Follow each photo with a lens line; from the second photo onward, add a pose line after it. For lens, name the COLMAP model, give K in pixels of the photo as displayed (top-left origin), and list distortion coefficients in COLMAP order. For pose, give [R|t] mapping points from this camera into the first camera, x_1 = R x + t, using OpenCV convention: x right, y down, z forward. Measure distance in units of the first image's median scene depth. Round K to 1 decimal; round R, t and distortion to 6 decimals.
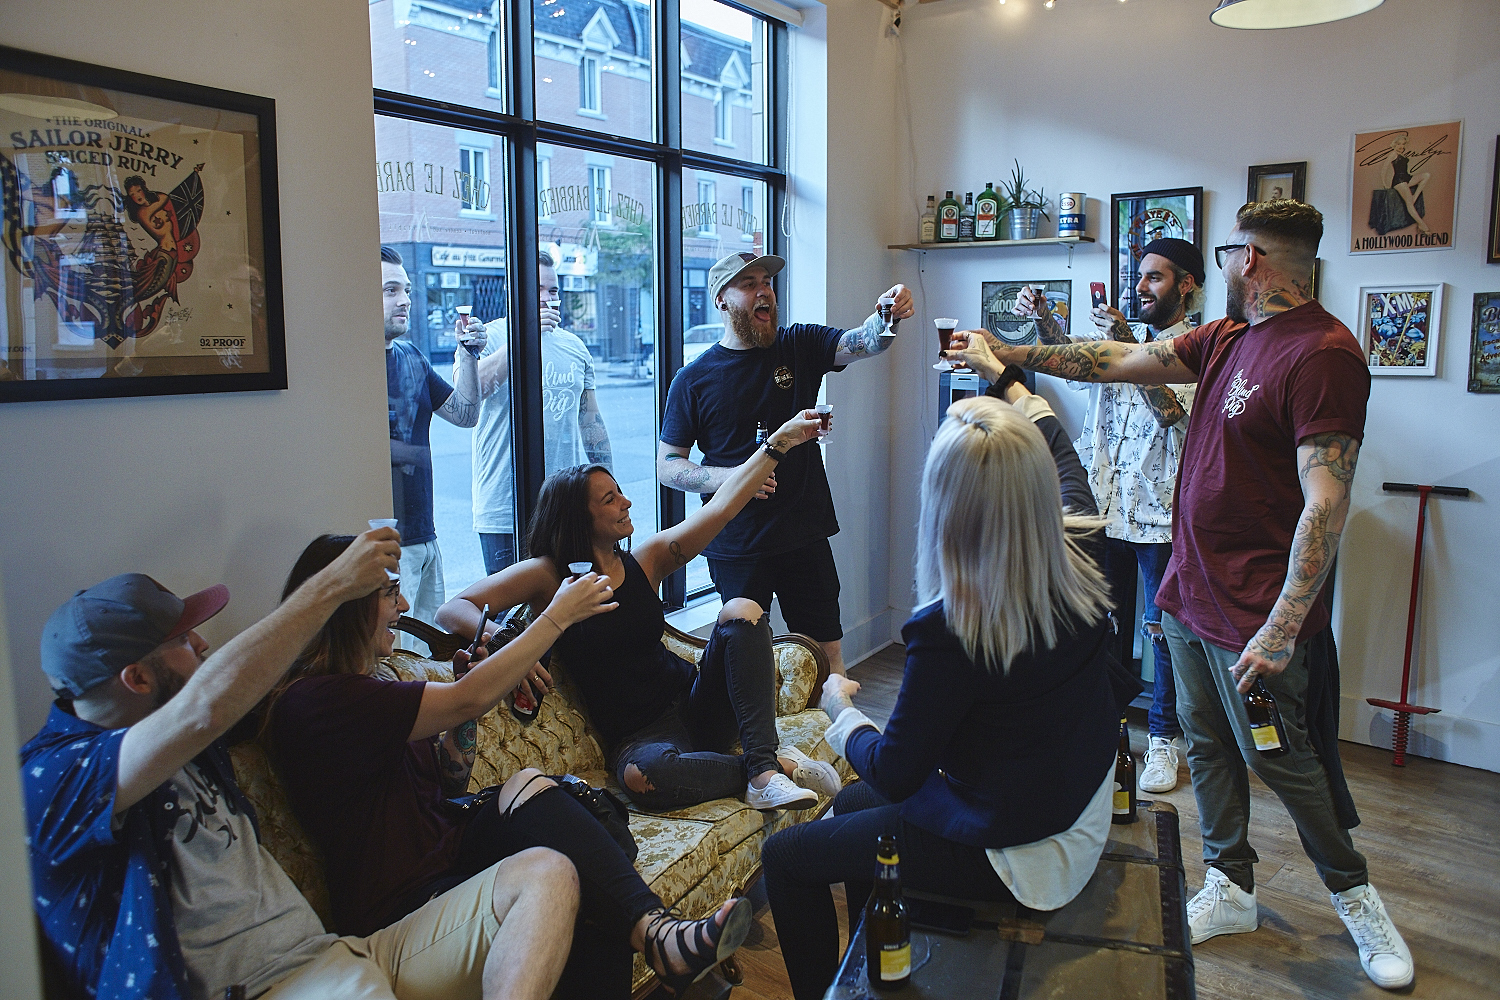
lens RADIAL K [[1182.2, 0, 740.1], [0, 1182.2, 503.7], [0, 0, 1]] dist [-0.102069, 0.127278]
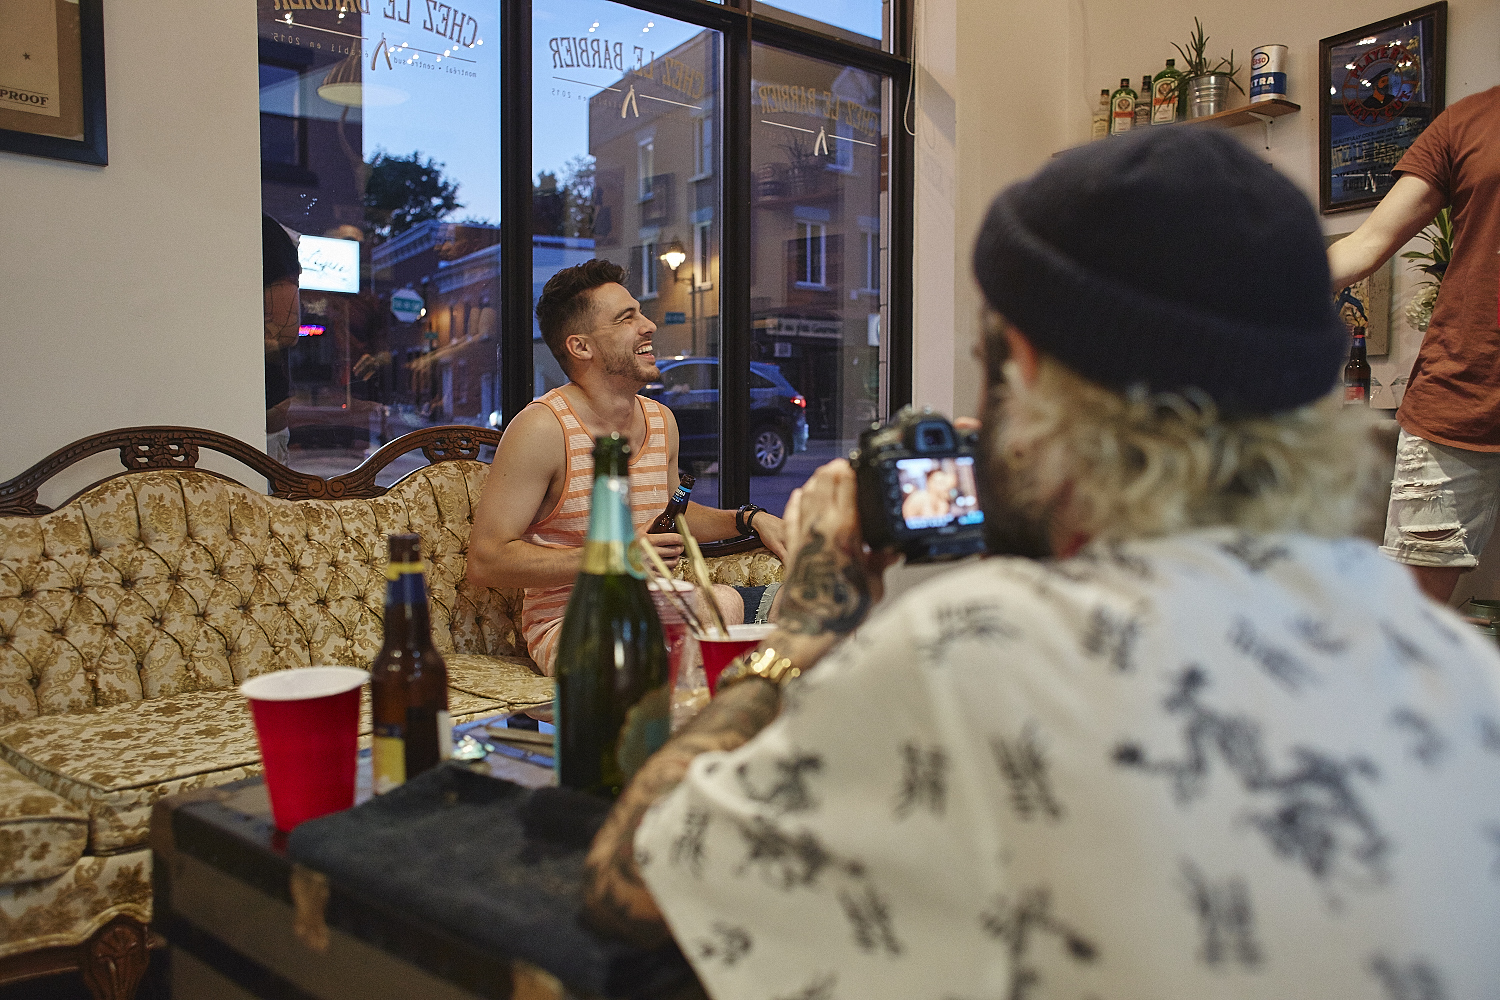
lens RADIAL K [[1182.2, 0, 740.1], [0, 1182.2, 503.7], [0, 0, 1]] dist [-0.102069, 0.127278]
pose [[0.952761, 0.030690, -0.302167, 0.179319], [-0.054852, 0.995909, -0.071803, 0.102220], [0.298727, 0.084986, 0.950547, 0.177483]]
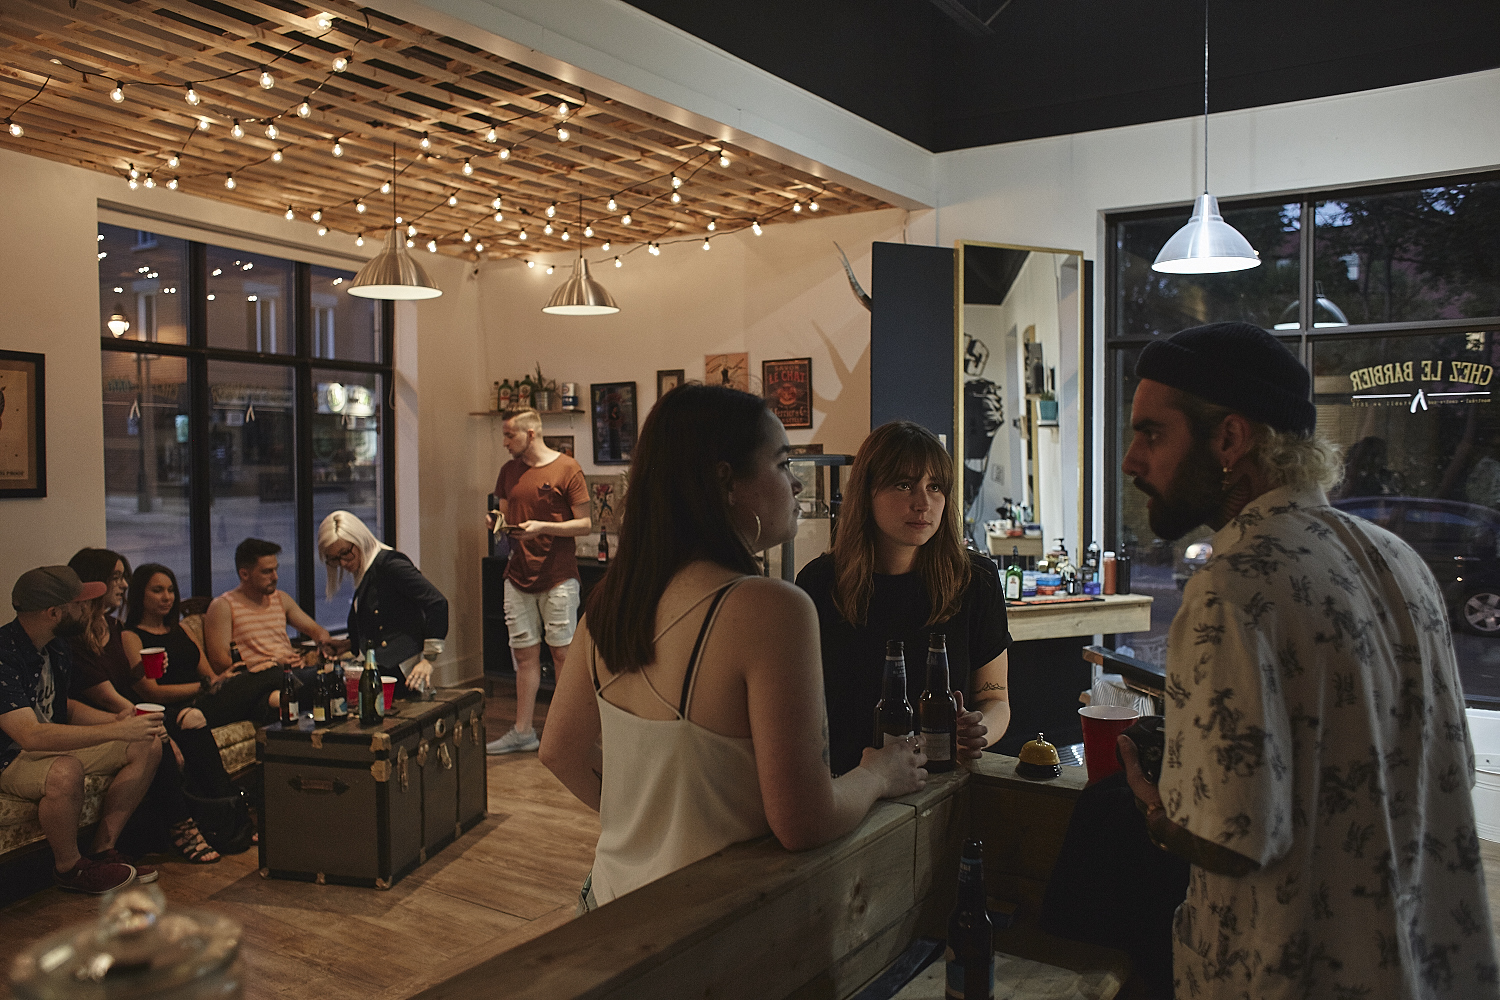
lens RADIAL K [[1182.2, 0, 740.1], [0, 1182.2, 503.7], [0, 0, 1]] dist [-0.102069, 0.127278]
pose [[0.988016, -0.002820, 0.154328, 0.247786], [0.020378, 0.993465, -0.112306, 0.083025], [-0.153003, 0.114105, 0.981616, -0.581833]]
